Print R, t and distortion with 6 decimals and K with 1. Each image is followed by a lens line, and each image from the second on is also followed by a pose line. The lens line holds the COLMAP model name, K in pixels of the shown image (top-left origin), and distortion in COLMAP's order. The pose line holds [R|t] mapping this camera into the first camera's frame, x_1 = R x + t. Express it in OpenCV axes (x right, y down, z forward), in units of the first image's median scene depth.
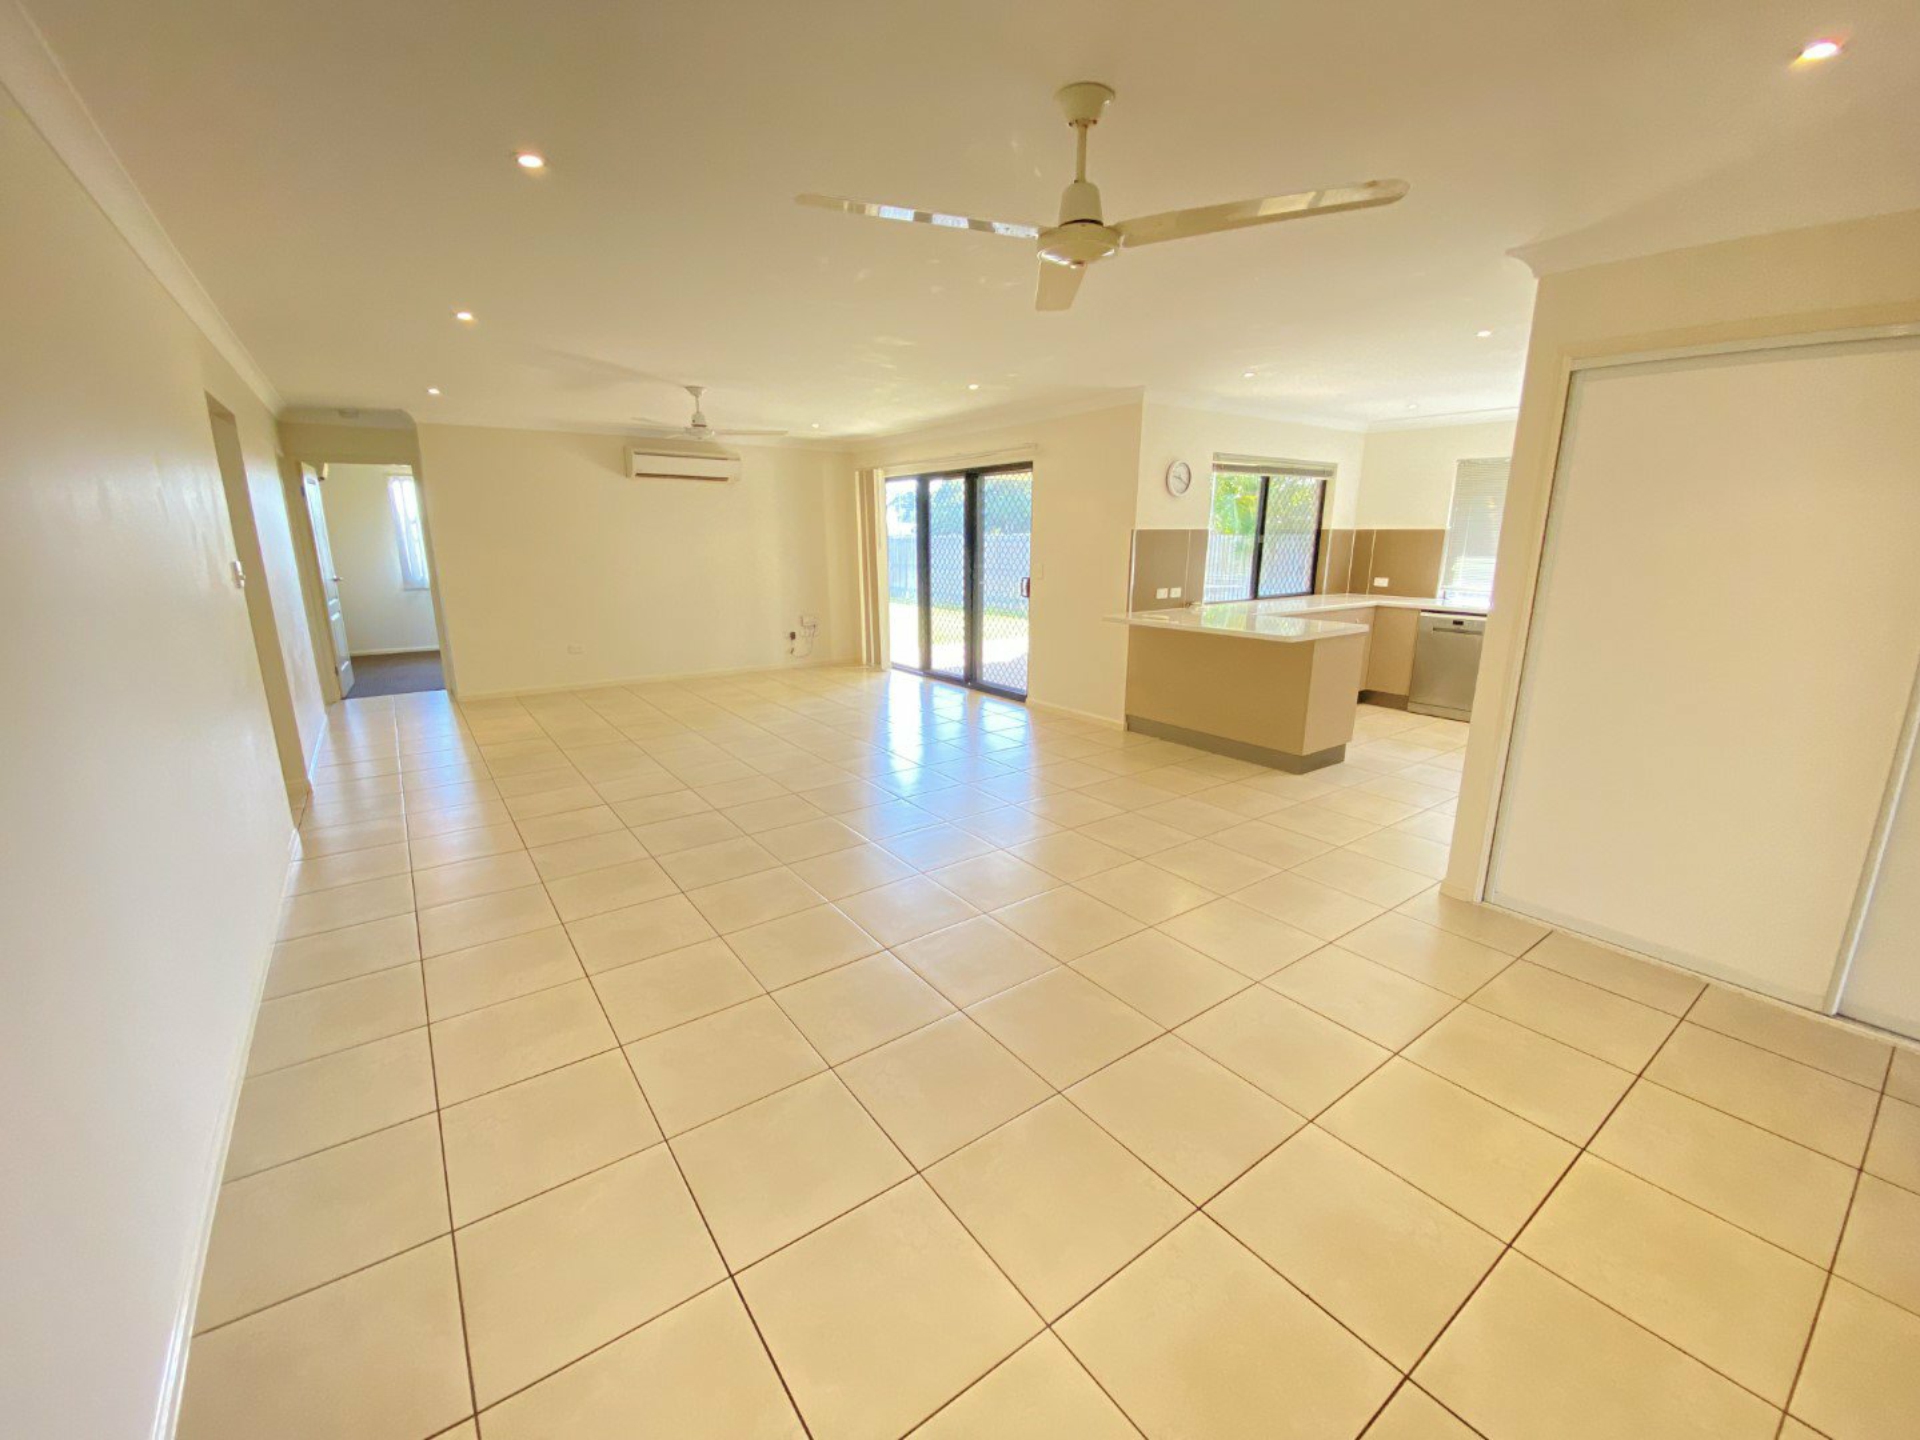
lens RADIAL K [[767.2, 0, 952.1], [0, 767.2, 723.3], [0, 0, 1]] dist [-0.011783, -0.000398]
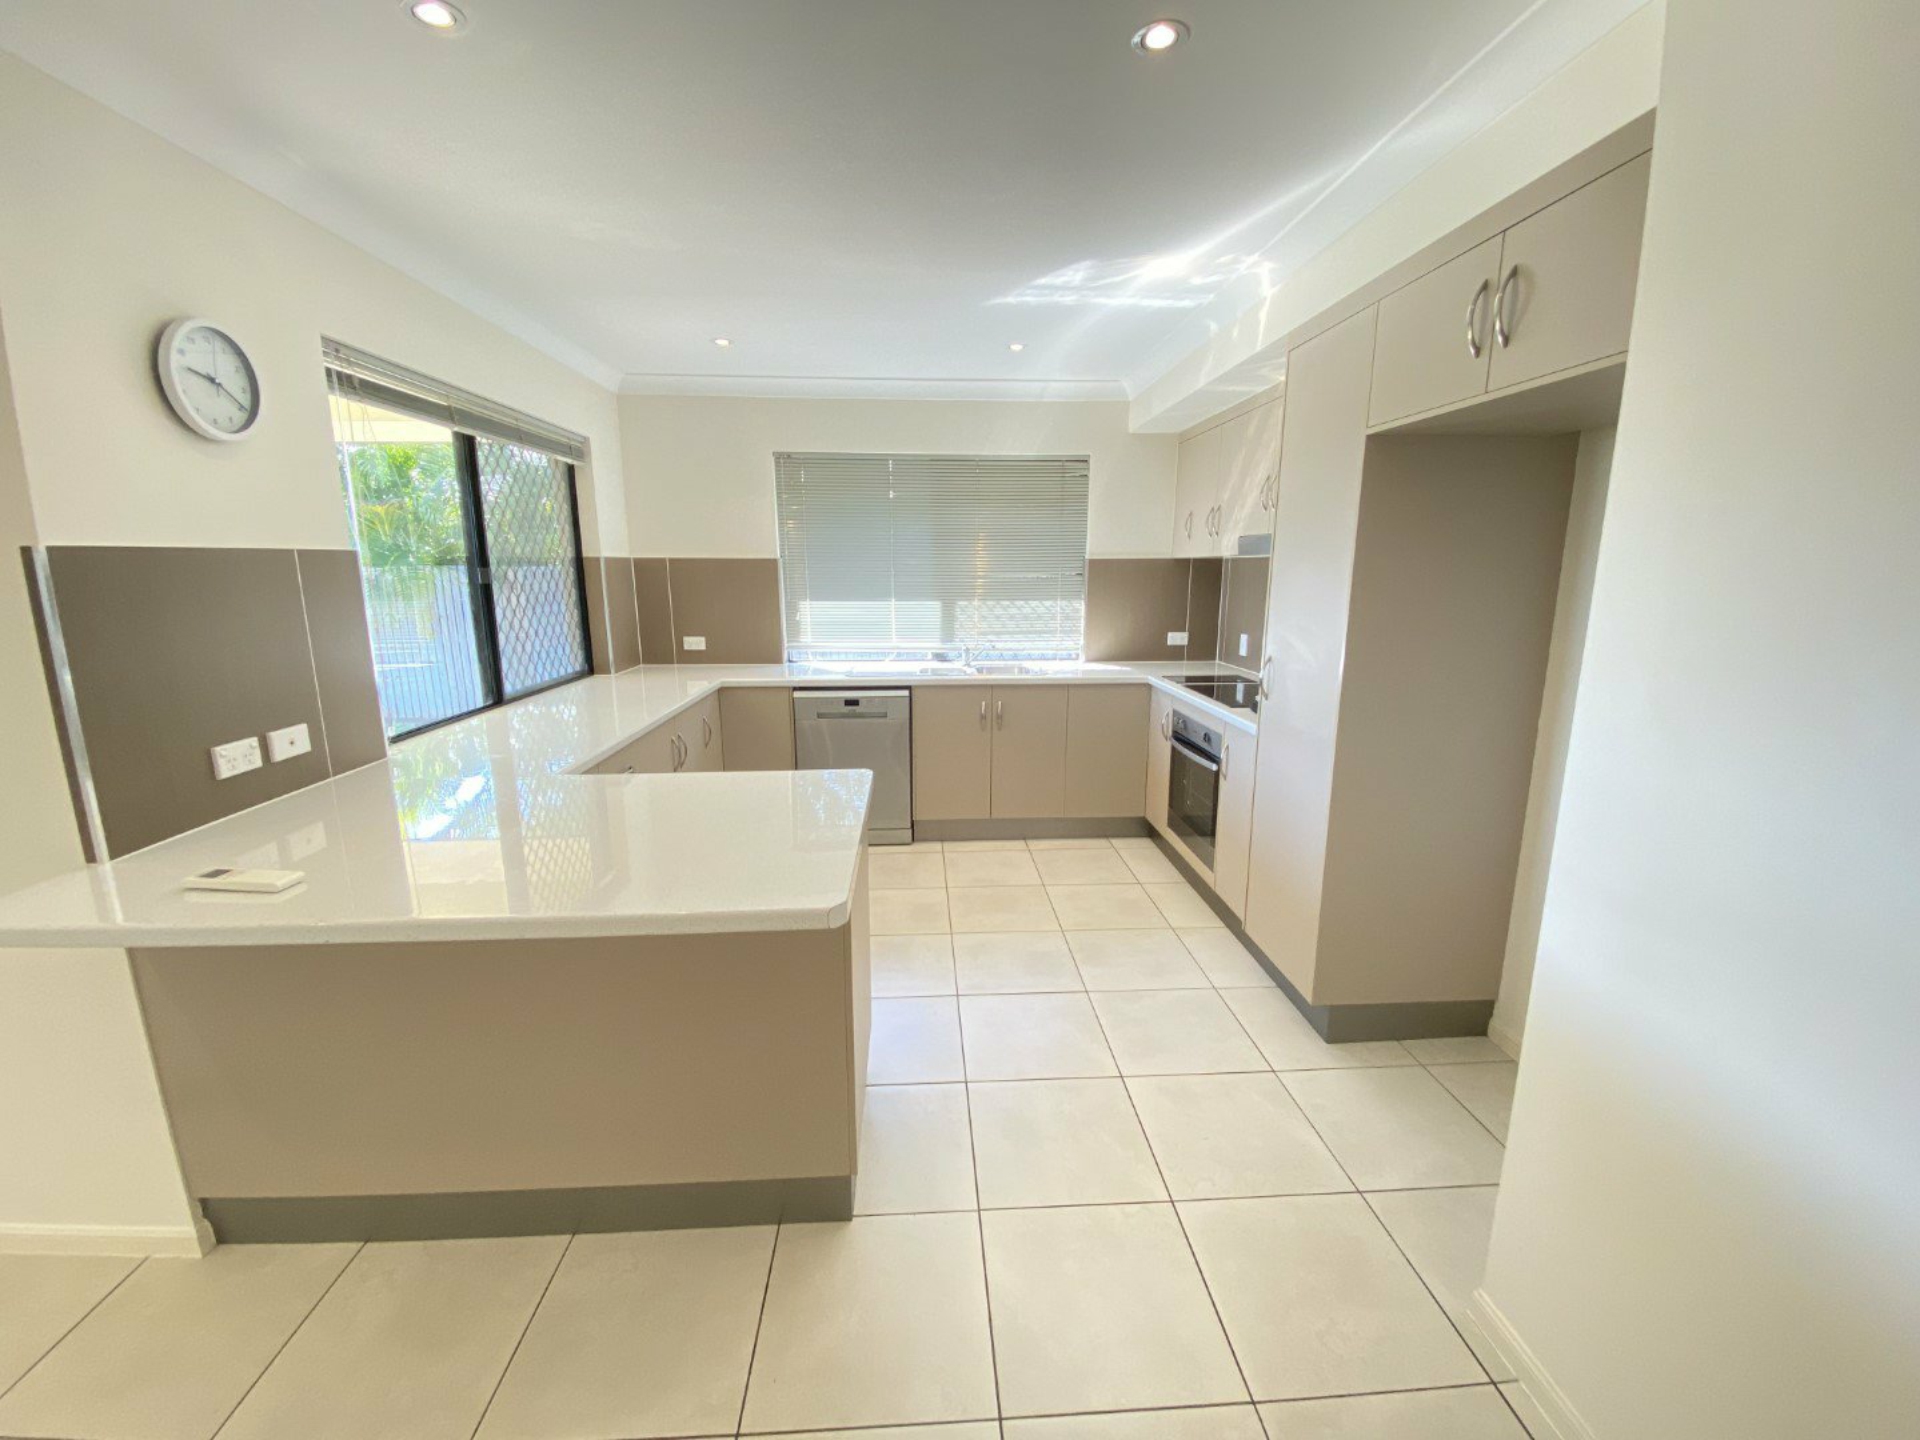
lens RADIAL K [[767.2, 0, 952.1], [0, 767.2, 723.3], [0, 0, 1]] dist [-0.011783, -0.000398]
pose [[0.520621, -0.166917, 0.837312, 0.153324], [0.202018, 0.976938, 0.069141, -0.130204], [-0.829543, 0.133156, 0.542335, 0.535052]]
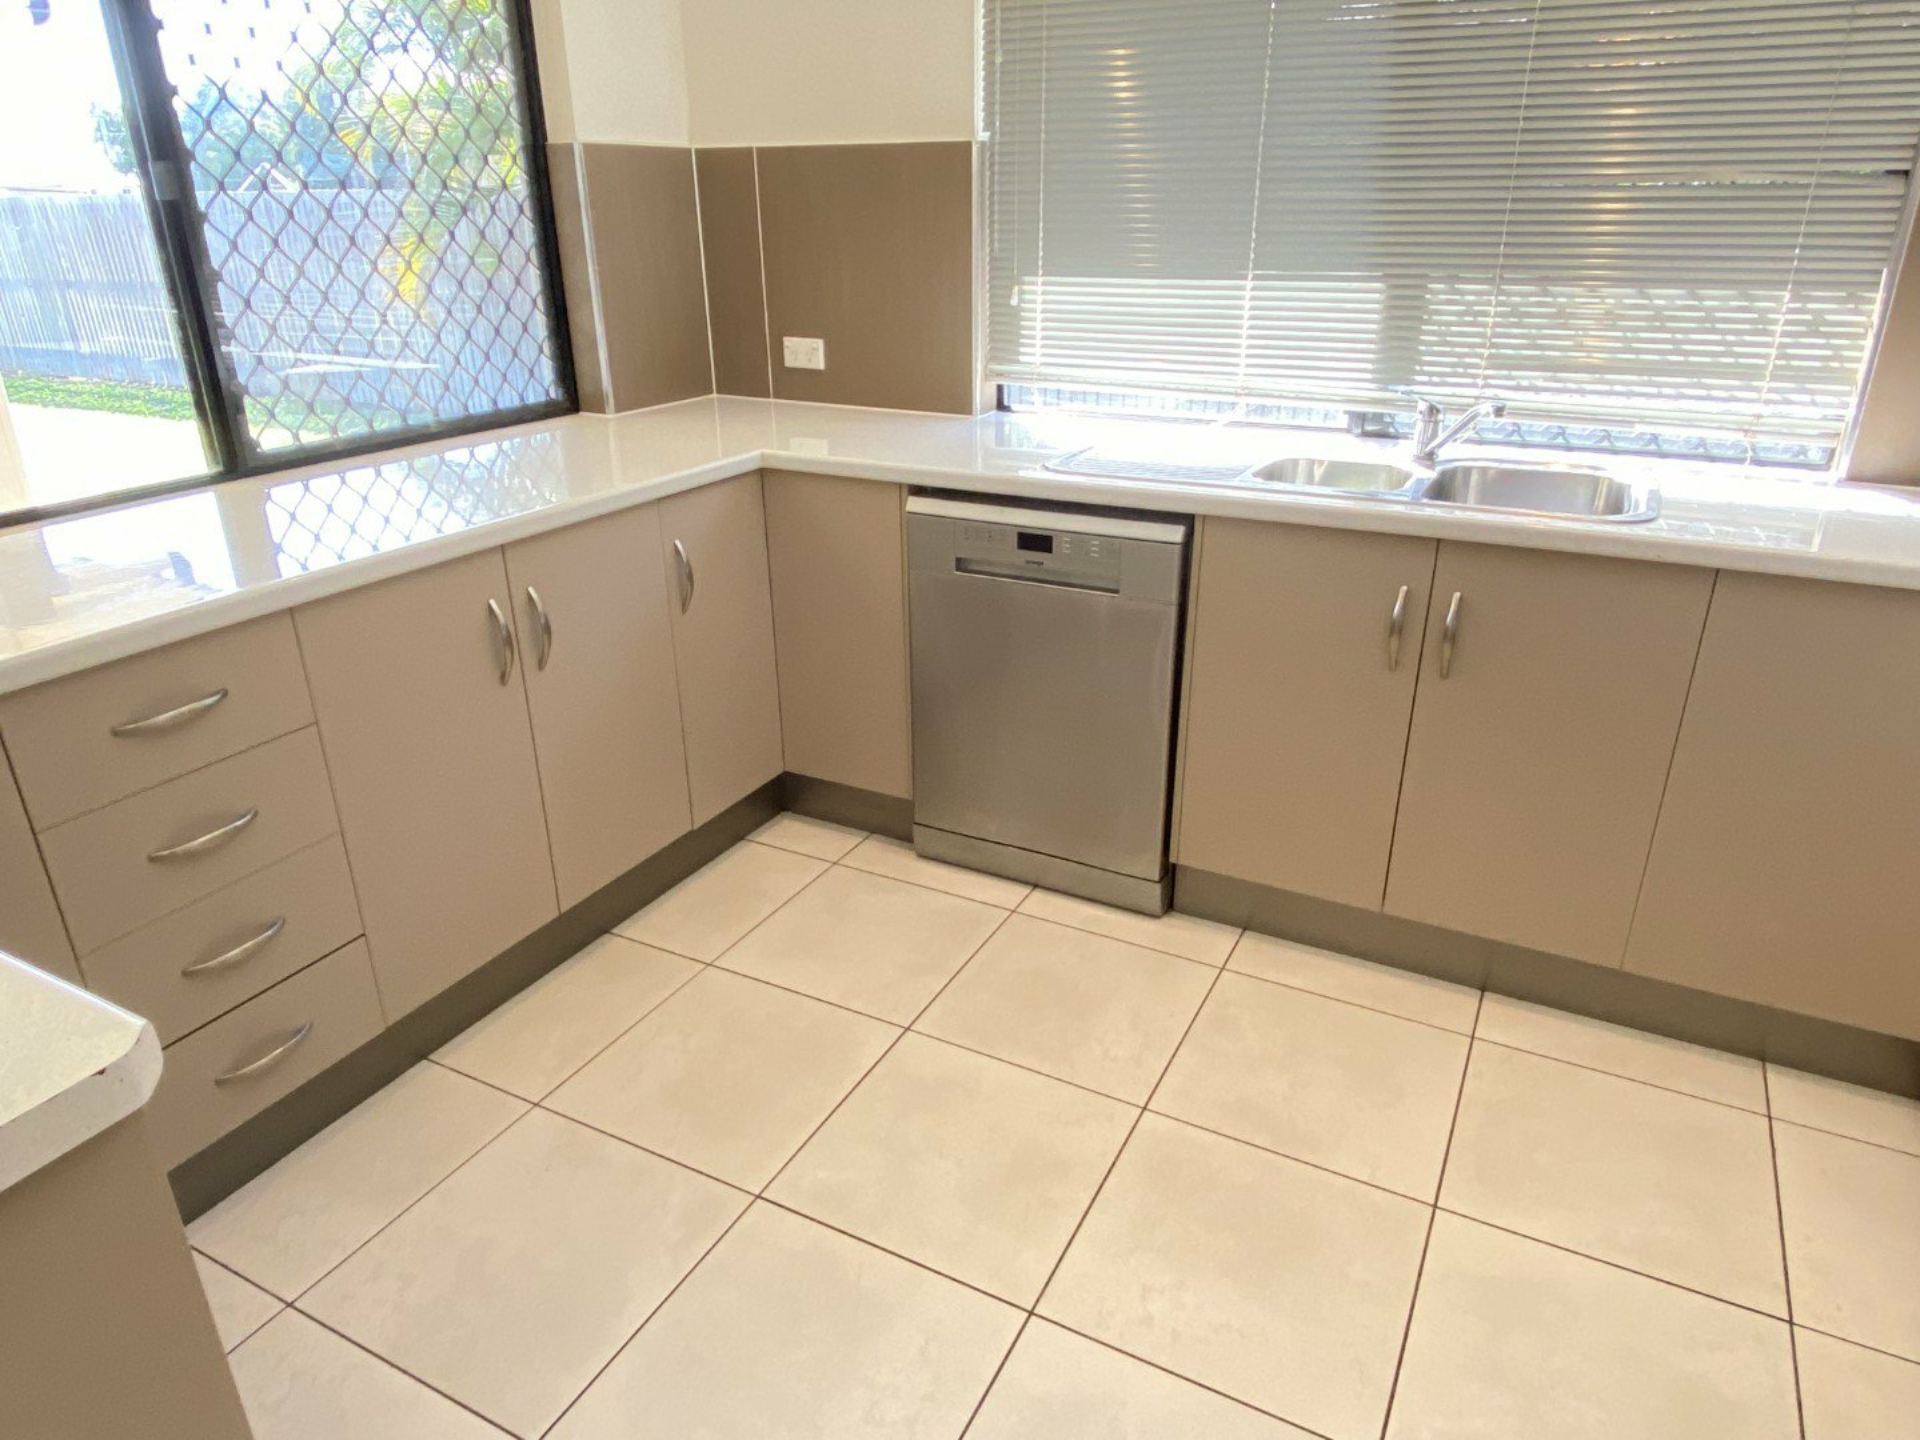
lens RADIAL K [[1211.6, 0, 960.0], [0, 1211.6, 720.0], [0, 0, 1]] dist [0.056604, -0.060398]
pose [[0.892015, -0.182642, 0.413462, 0.430408], [0.114576, 0.976217, 0.184045, -0.137555], [-0.437243, -0.116798, 0.891727, 0.602443]]
